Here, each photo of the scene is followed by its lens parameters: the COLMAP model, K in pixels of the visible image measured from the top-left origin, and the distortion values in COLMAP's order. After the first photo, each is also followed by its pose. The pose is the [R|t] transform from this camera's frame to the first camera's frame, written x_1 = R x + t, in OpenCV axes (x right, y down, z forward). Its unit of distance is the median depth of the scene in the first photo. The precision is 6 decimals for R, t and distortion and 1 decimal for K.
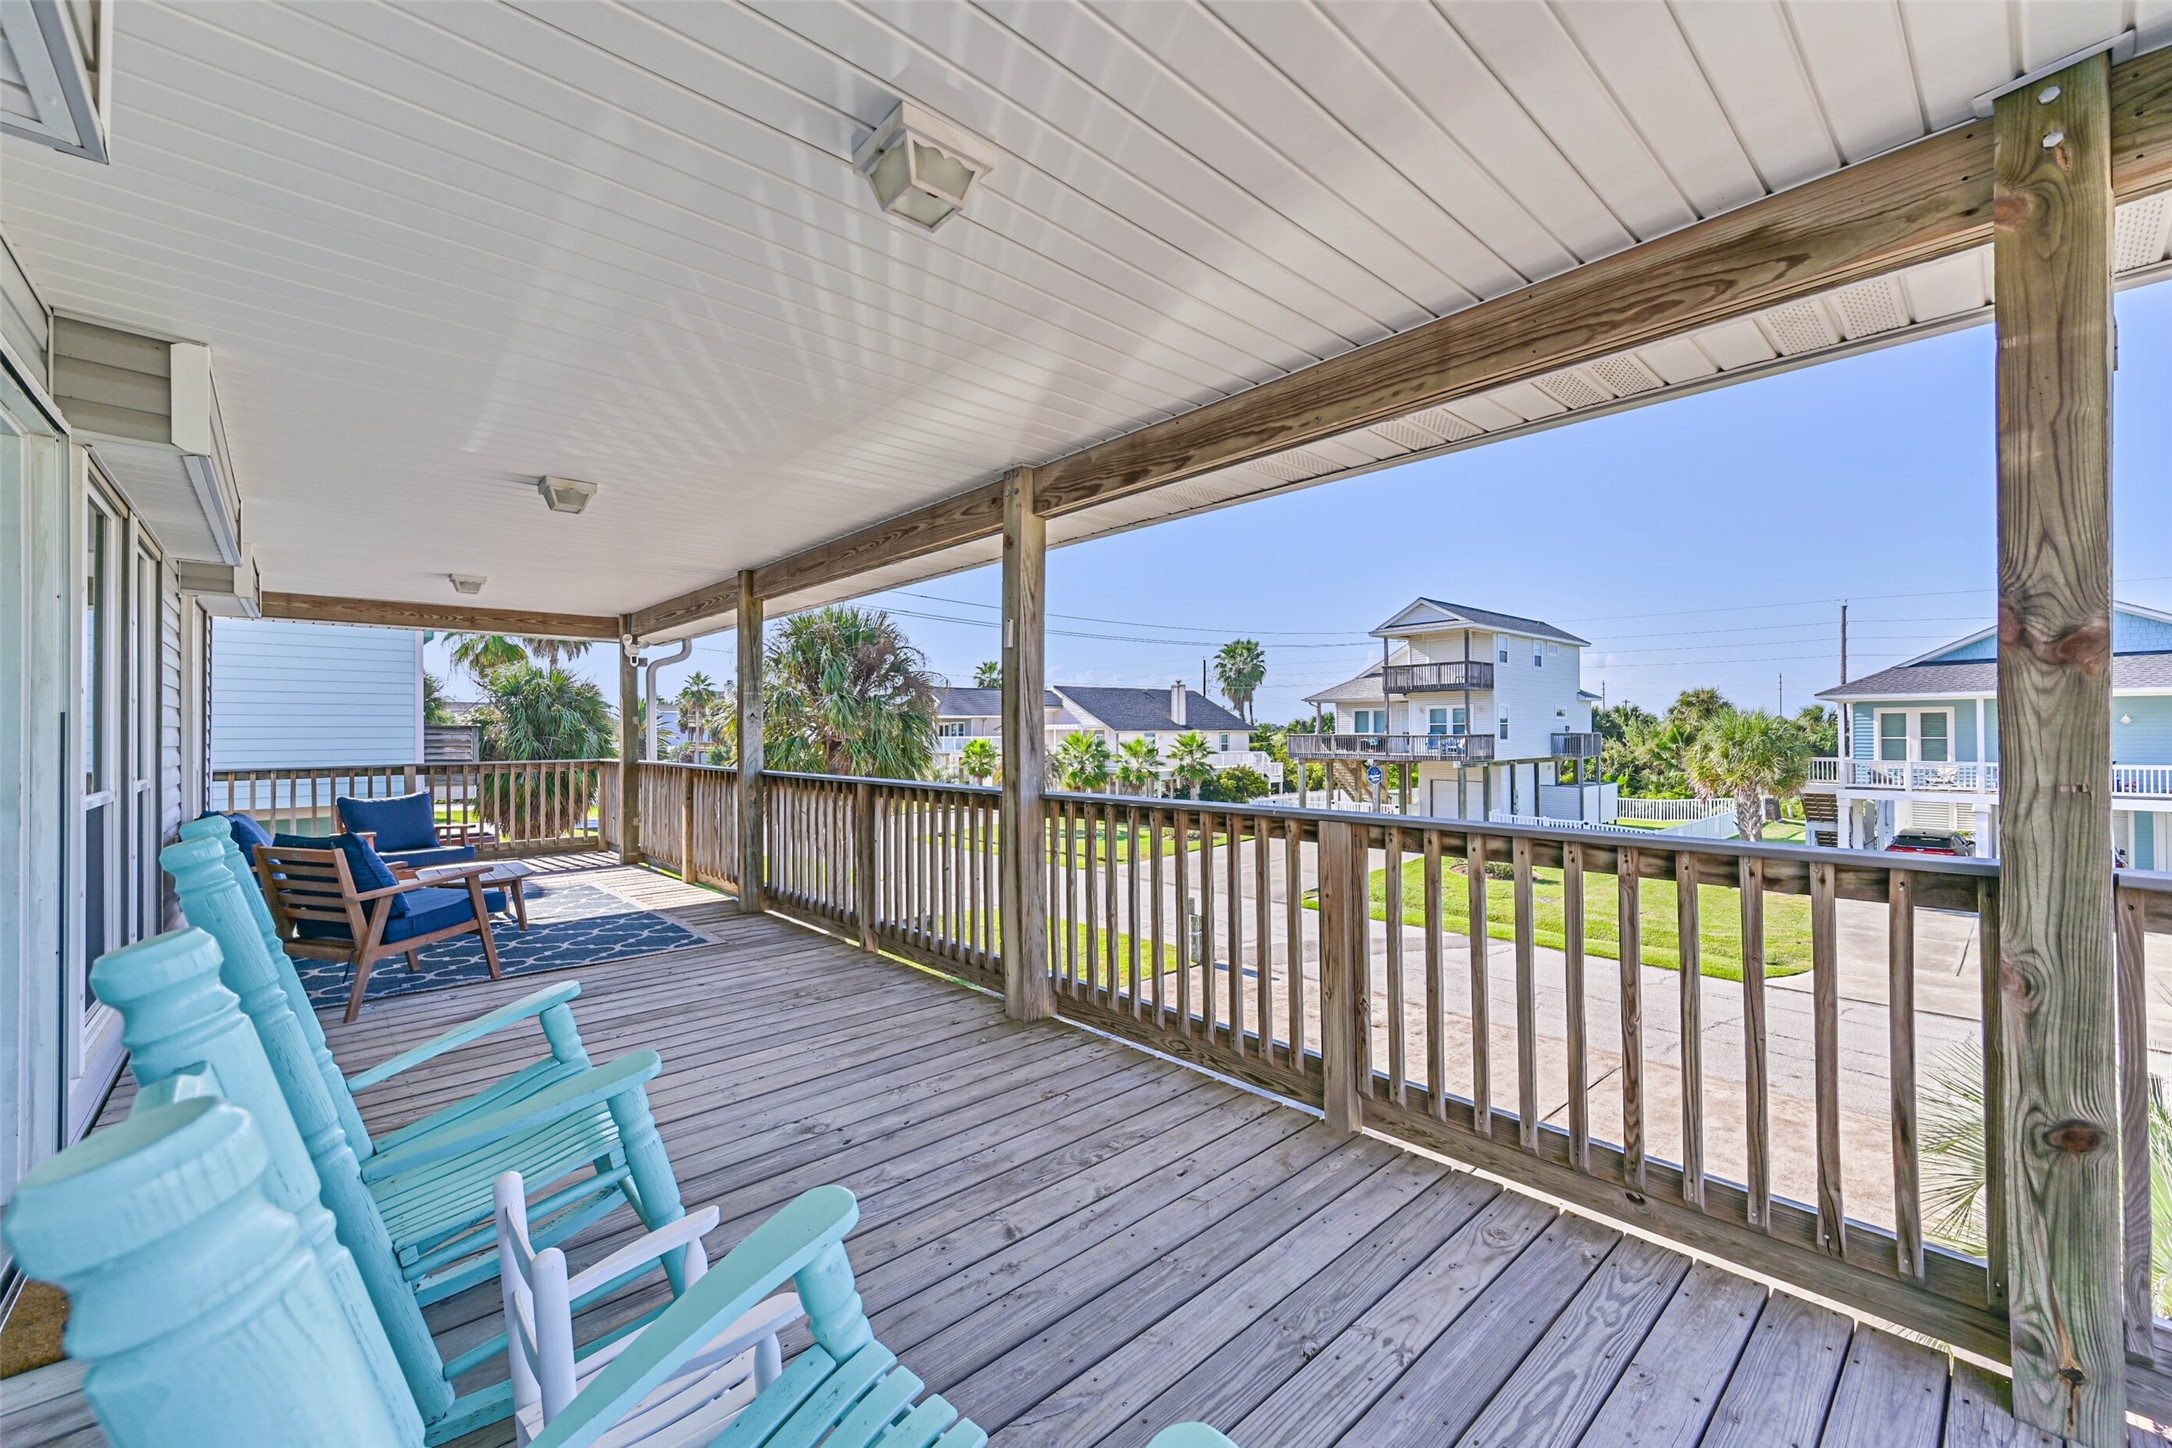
lens RADIAL K [[869.9, 0, 1111.2], [0, 869.9, 723.4], [0, 0, 1]] dist [0.001629, 0.000218]
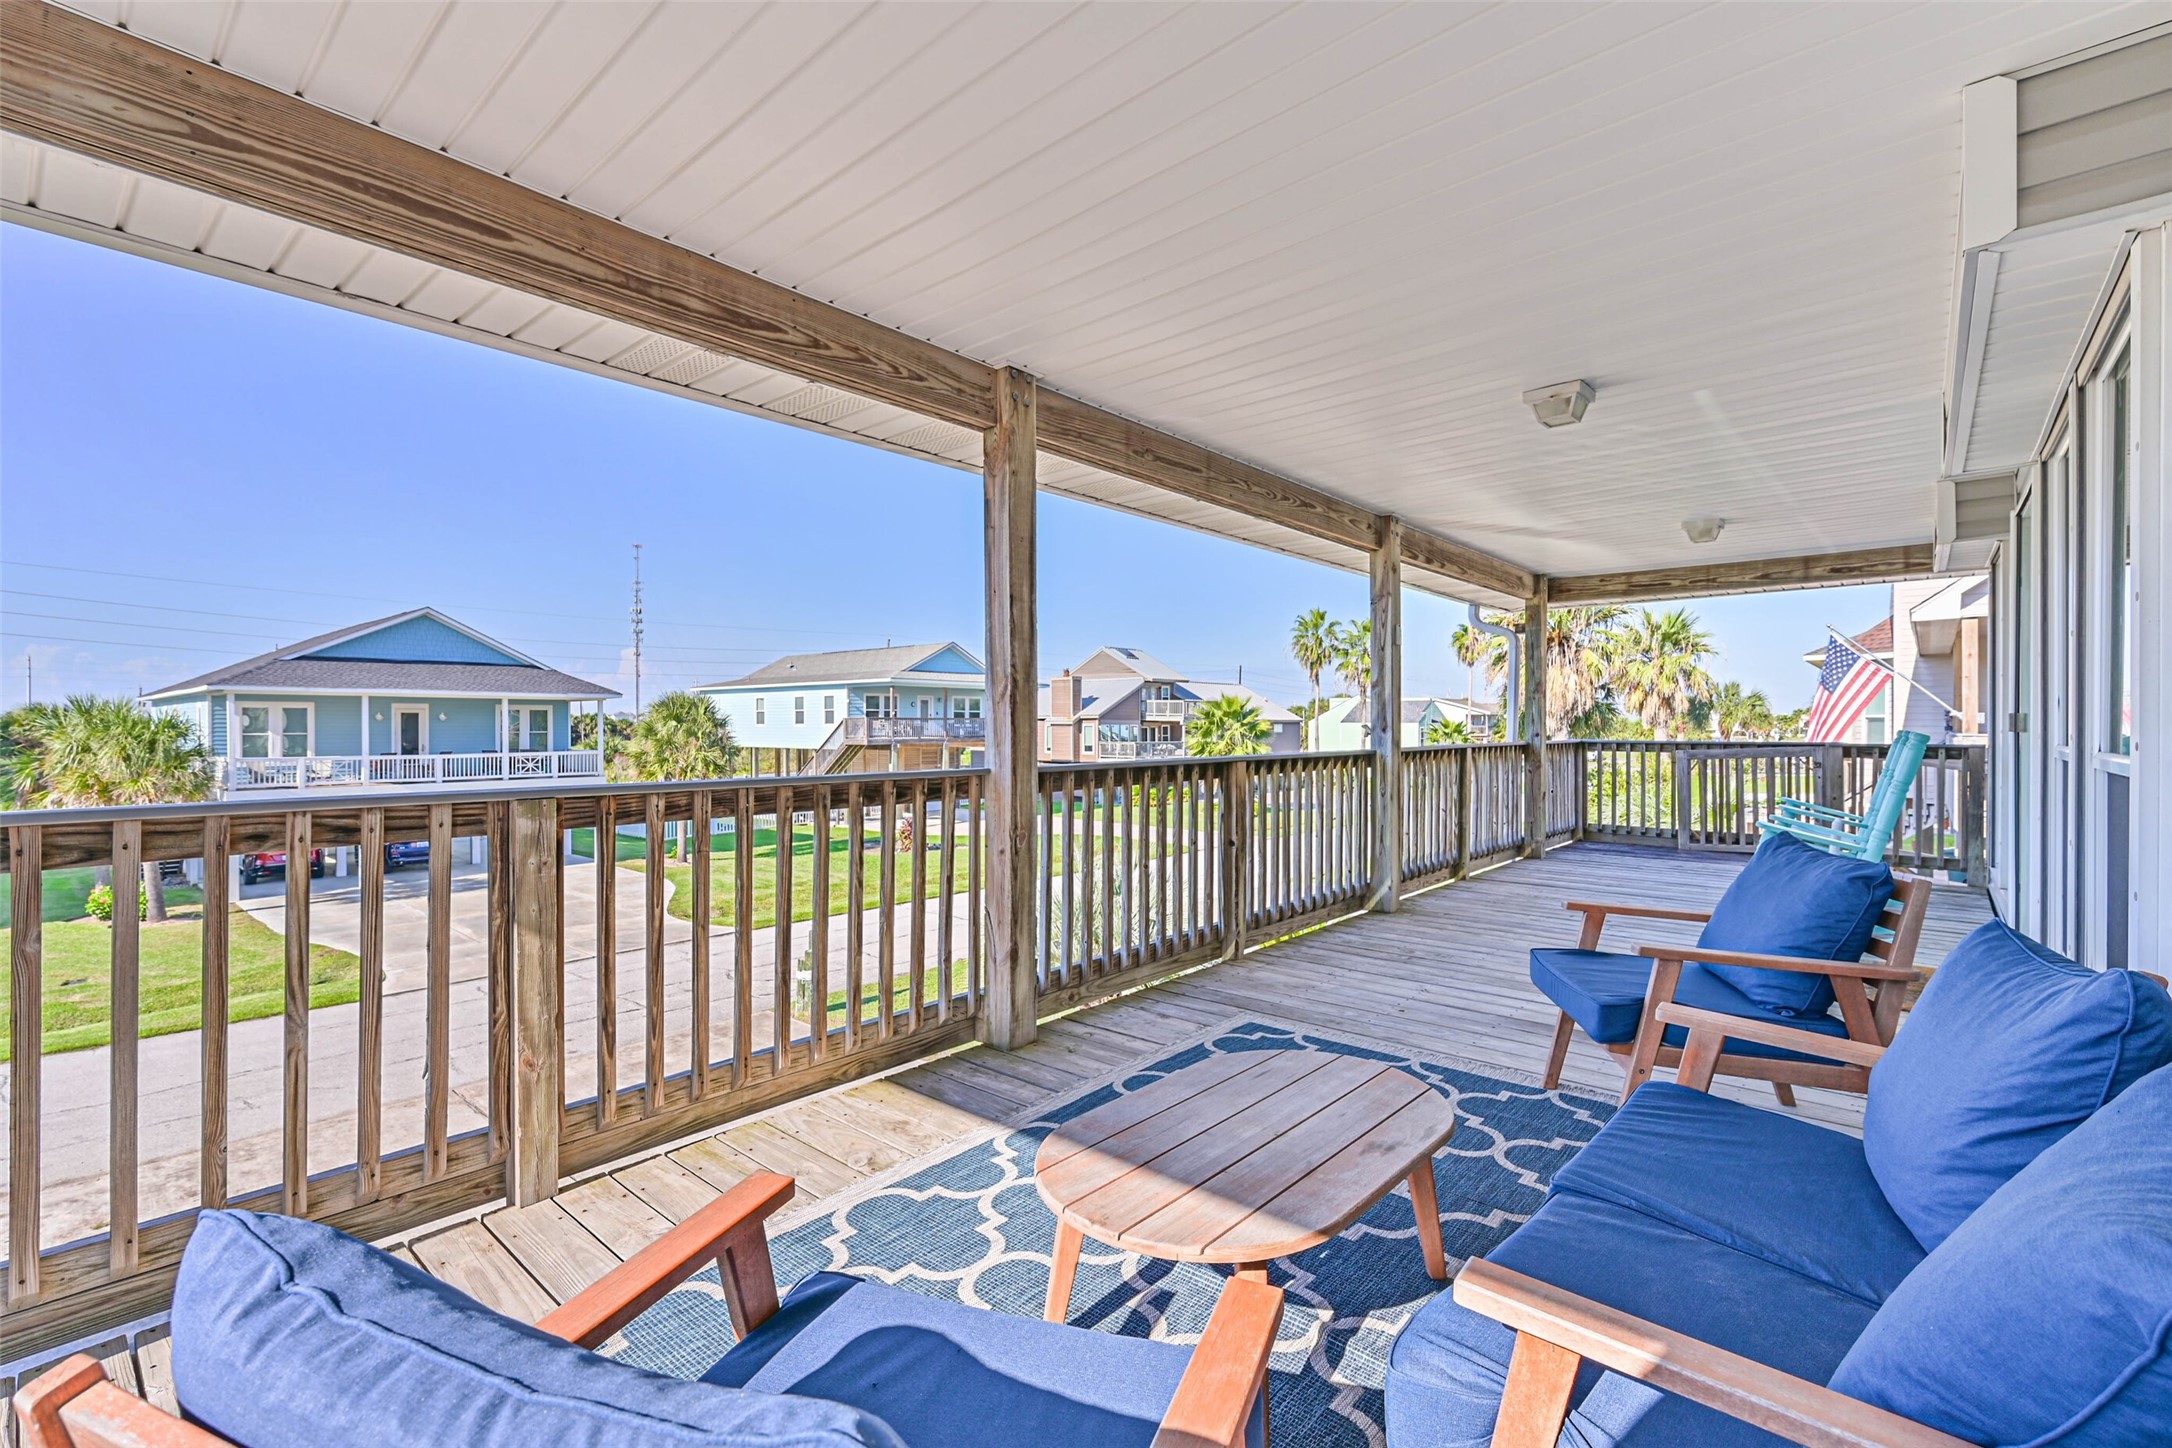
lens RADIAL K [[945.6, 0, 1086.0], [0, 945.6, 724.0], [0, 0, 1]] dist [0.001021, 0.000074]
pose [[-0.094107, 0.006254, 0.995542, -1.869791], [-0.006698, 0.999954, -0.006915, 0.063827], [-0.995540, -0.007319, -0.094061, 1.940887]]
